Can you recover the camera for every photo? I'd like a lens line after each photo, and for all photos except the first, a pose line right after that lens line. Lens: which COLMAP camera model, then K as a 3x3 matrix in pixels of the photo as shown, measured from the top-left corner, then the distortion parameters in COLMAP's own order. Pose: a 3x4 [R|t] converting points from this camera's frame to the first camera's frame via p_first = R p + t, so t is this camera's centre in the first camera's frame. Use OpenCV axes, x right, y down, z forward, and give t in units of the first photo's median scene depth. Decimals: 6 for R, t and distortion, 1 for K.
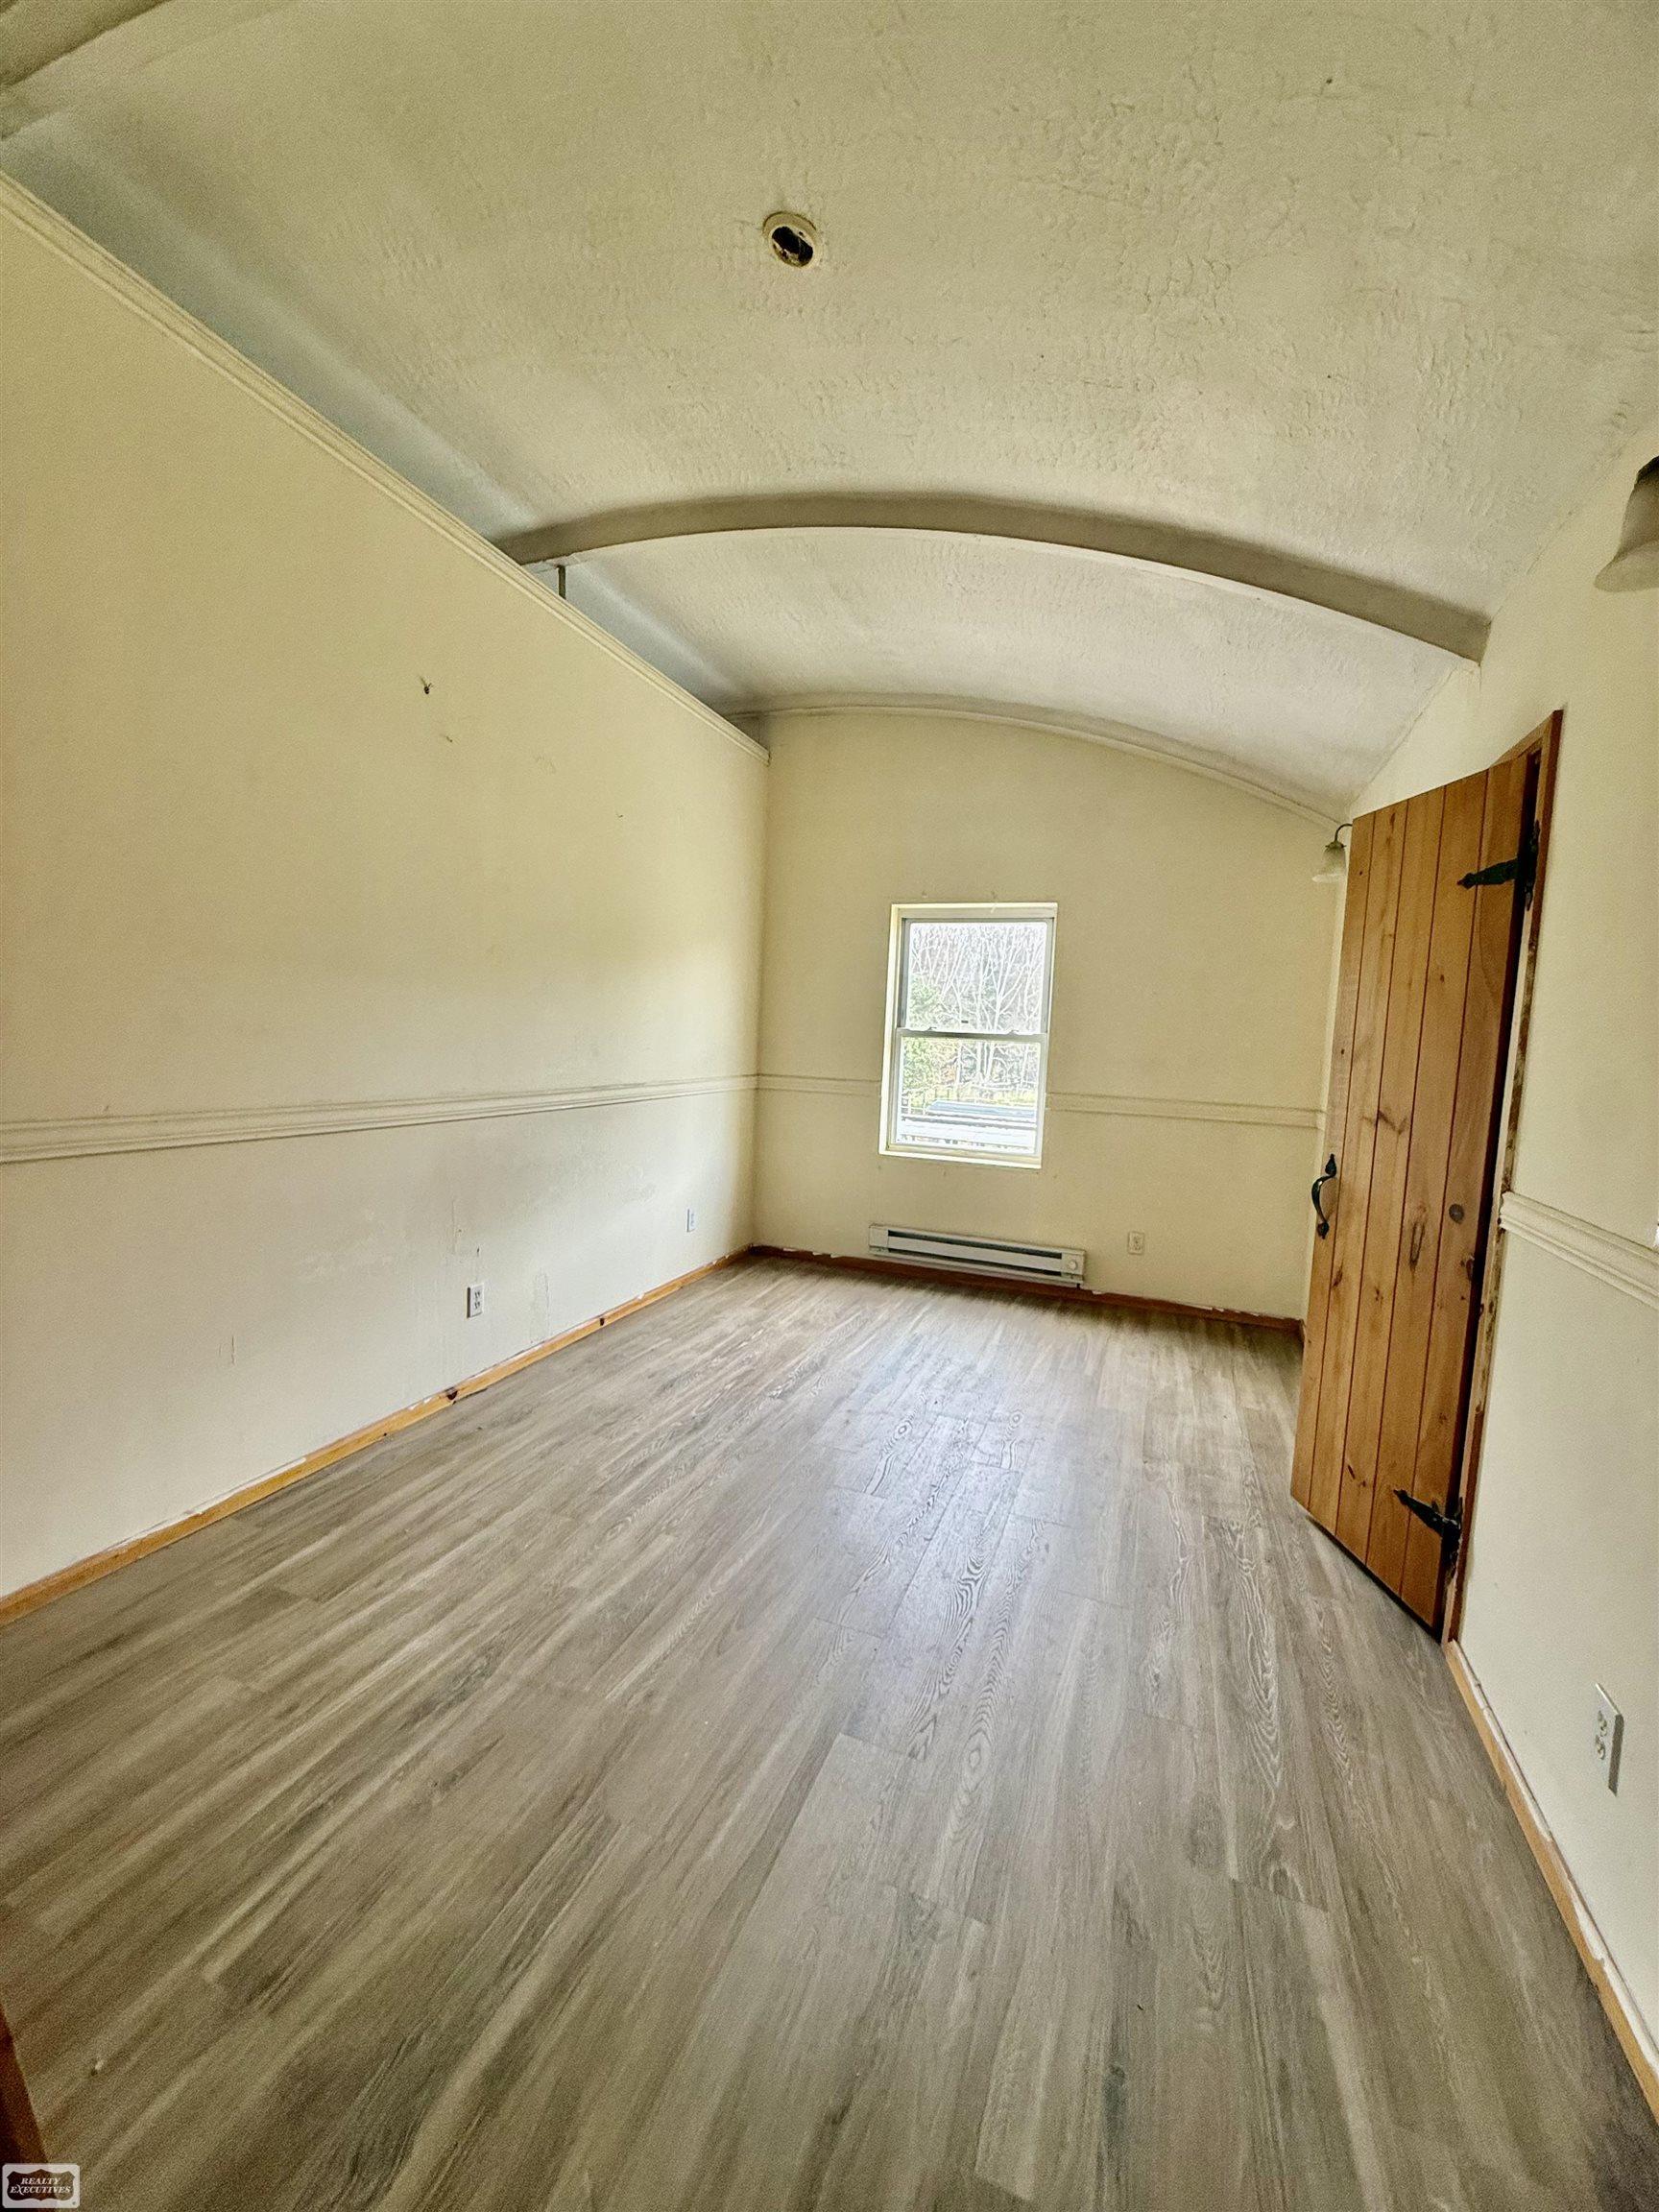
lens RADIAL K [[889.6, 0, 827.5], [0, 889.6, 1109.7], [0, 0, 1]] dist [0.000385, -0.000167]
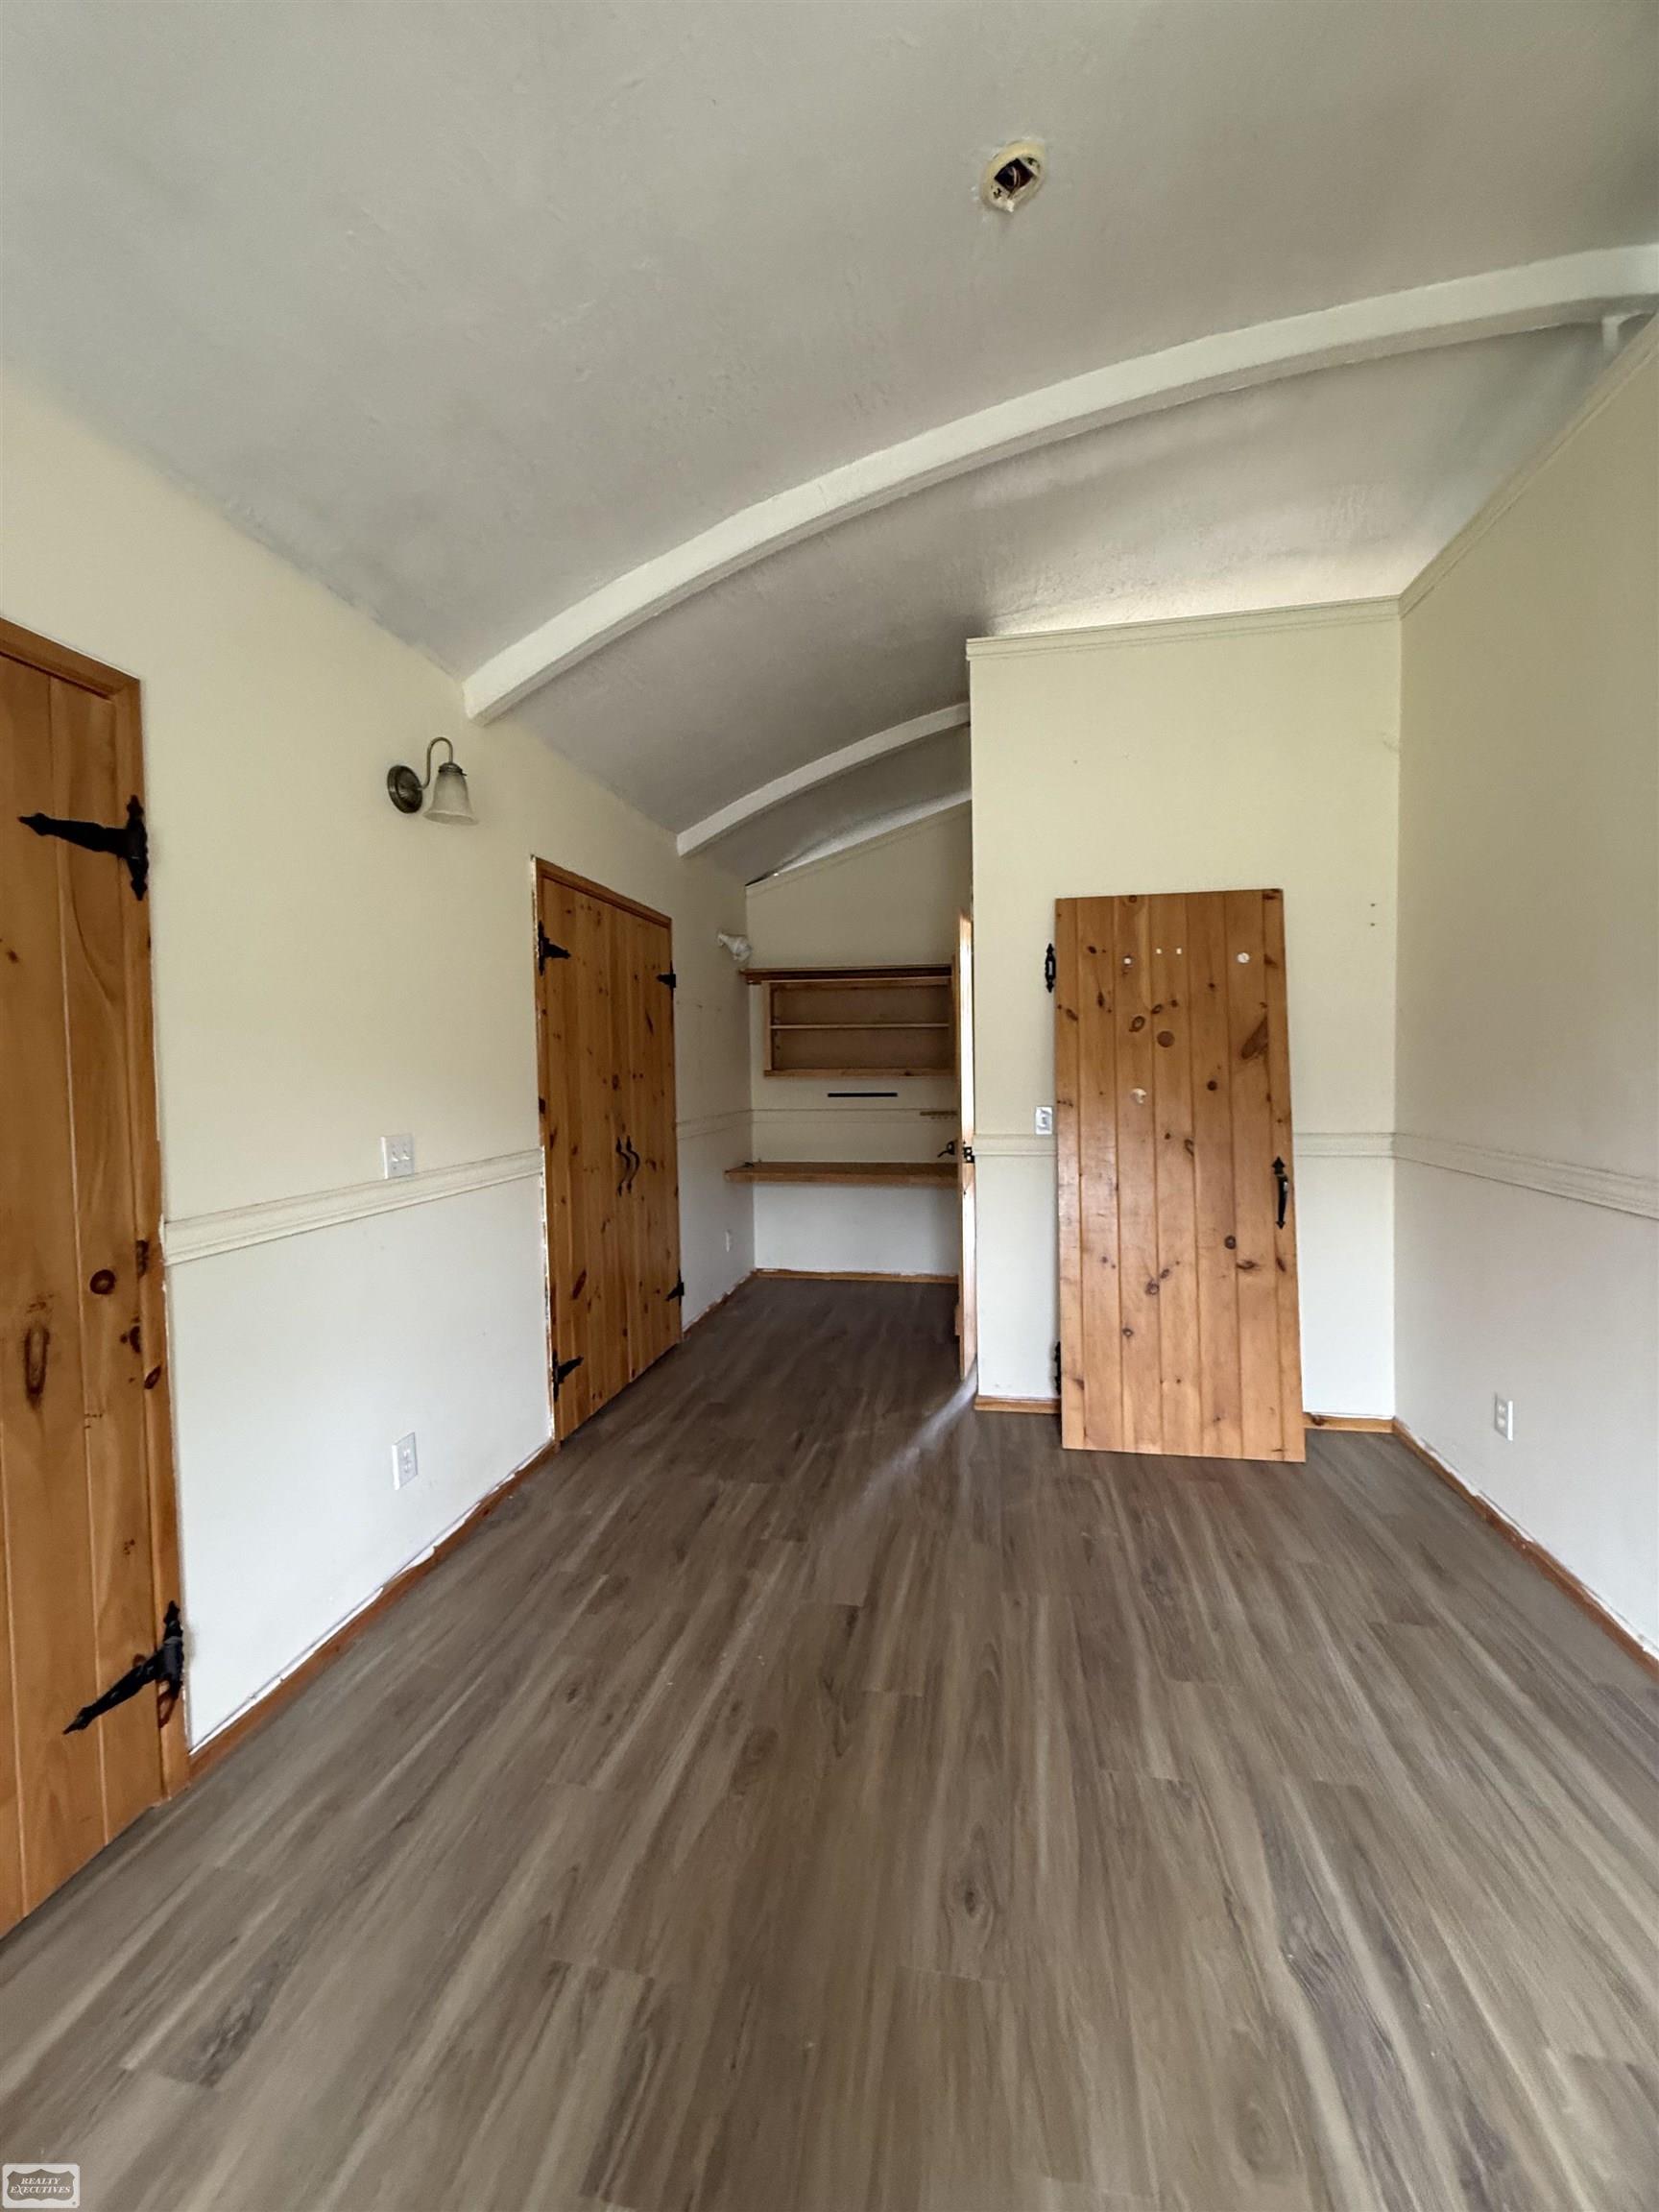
lens RADIAL K [[889.6, 0, 833.9], [0, 889.6, 1102.8], [0, 0, 1]] dist [0.000385, -0.000167]
pose [[-0.981399, -0.022689, -0.190635, 0.149399], [-0.046127, 0.991771, 0.119426, -0.085155], [0.186357, 0.125998, -0.974369, 1.022394]]
